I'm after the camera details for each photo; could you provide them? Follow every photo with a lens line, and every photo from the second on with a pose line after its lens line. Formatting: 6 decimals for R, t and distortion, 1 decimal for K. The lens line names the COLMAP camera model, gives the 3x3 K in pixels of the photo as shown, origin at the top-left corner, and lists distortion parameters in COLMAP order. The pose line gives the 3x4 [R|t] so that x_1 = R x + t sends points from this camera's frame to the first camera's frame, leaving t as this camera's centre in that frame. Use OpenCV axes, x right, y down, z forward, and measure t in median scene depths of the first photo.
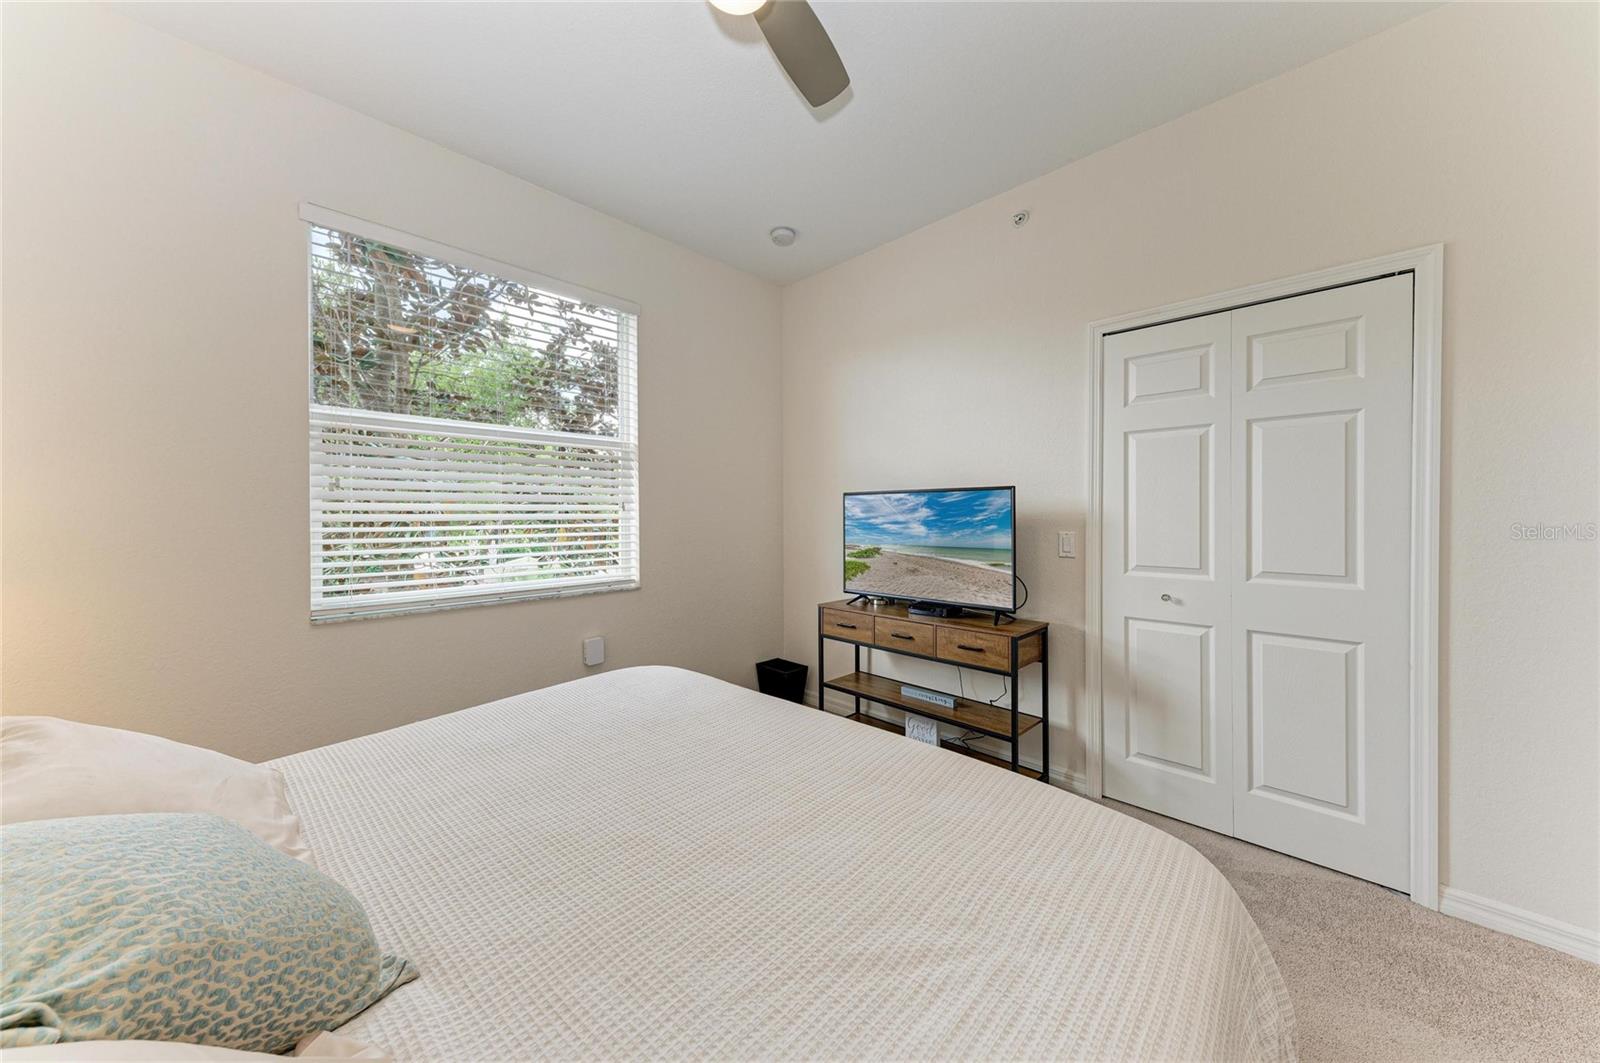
lens RADIAL K [[553.4, 0, 800.5], [0, 553.4, 513.4], [0, 0, 1]] dist [0.022125, -0.000016]
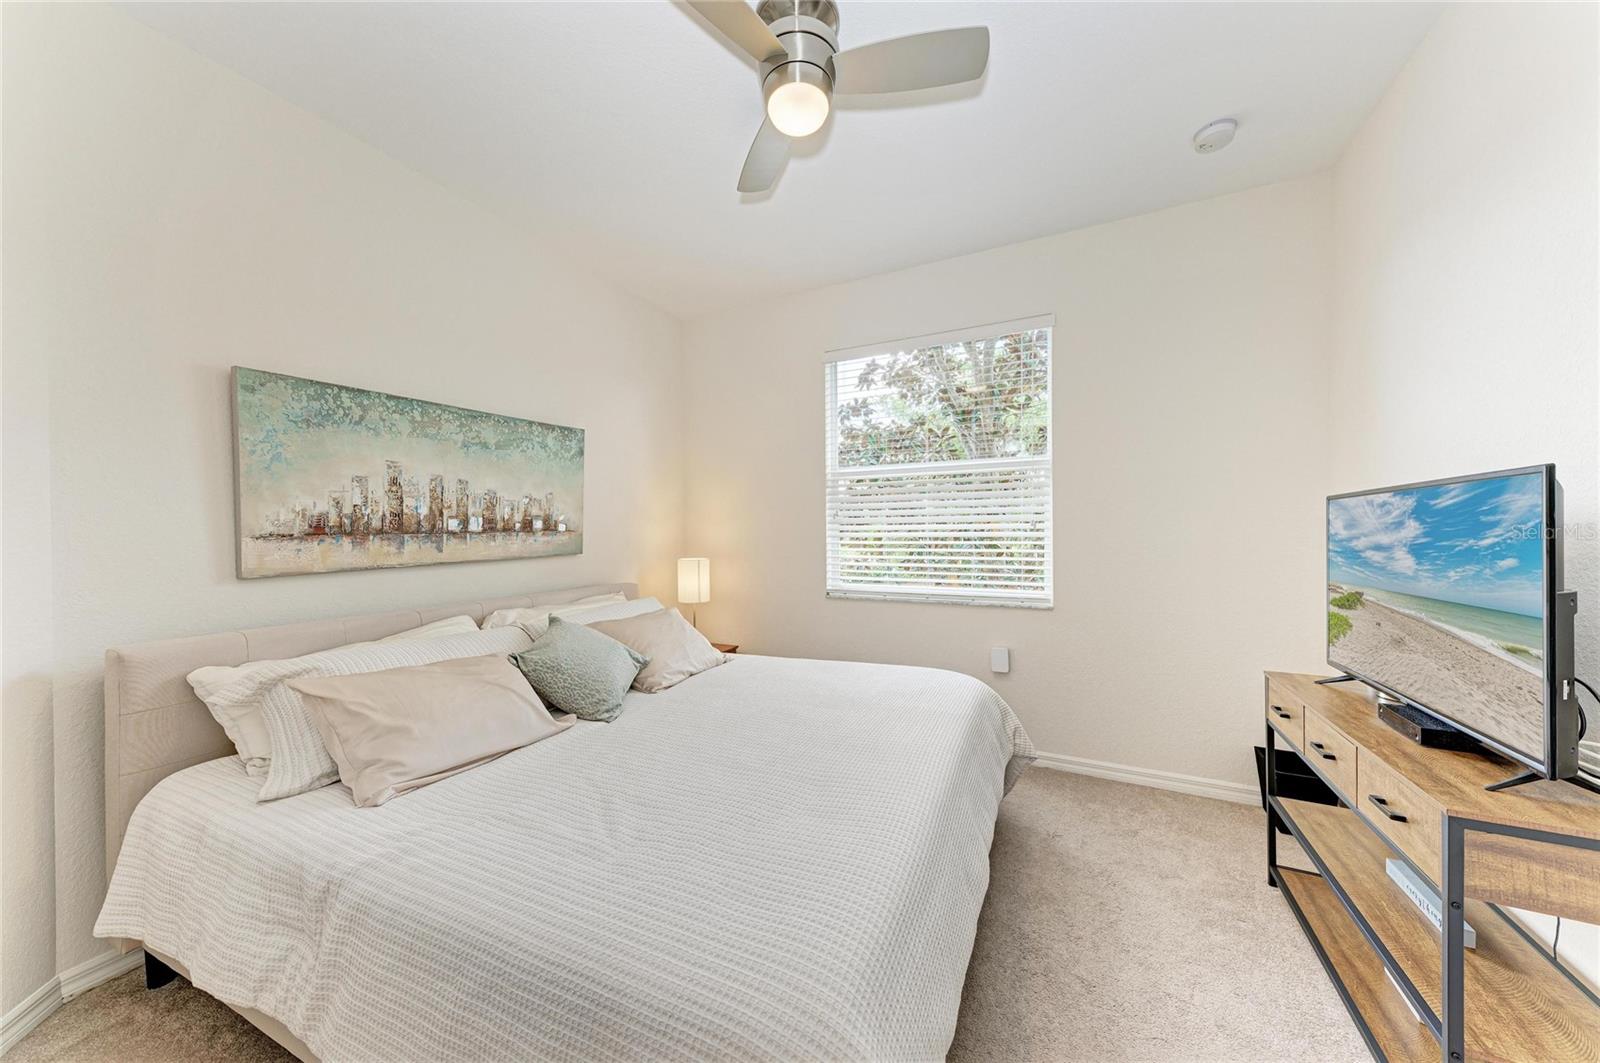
lens RADIAL K [[562.5, 0, 800.0], [0, 562.5, 531.5], [0, 0, 1]] dist [-0.000581, -0.000061]
pose [[0.295740, -0.000321, -0.955268, 0.543798], [0.002179, 0.999998, 0.000339, -0.000725], [0.955266, -0.002182, 0.295740, 0.310556]]
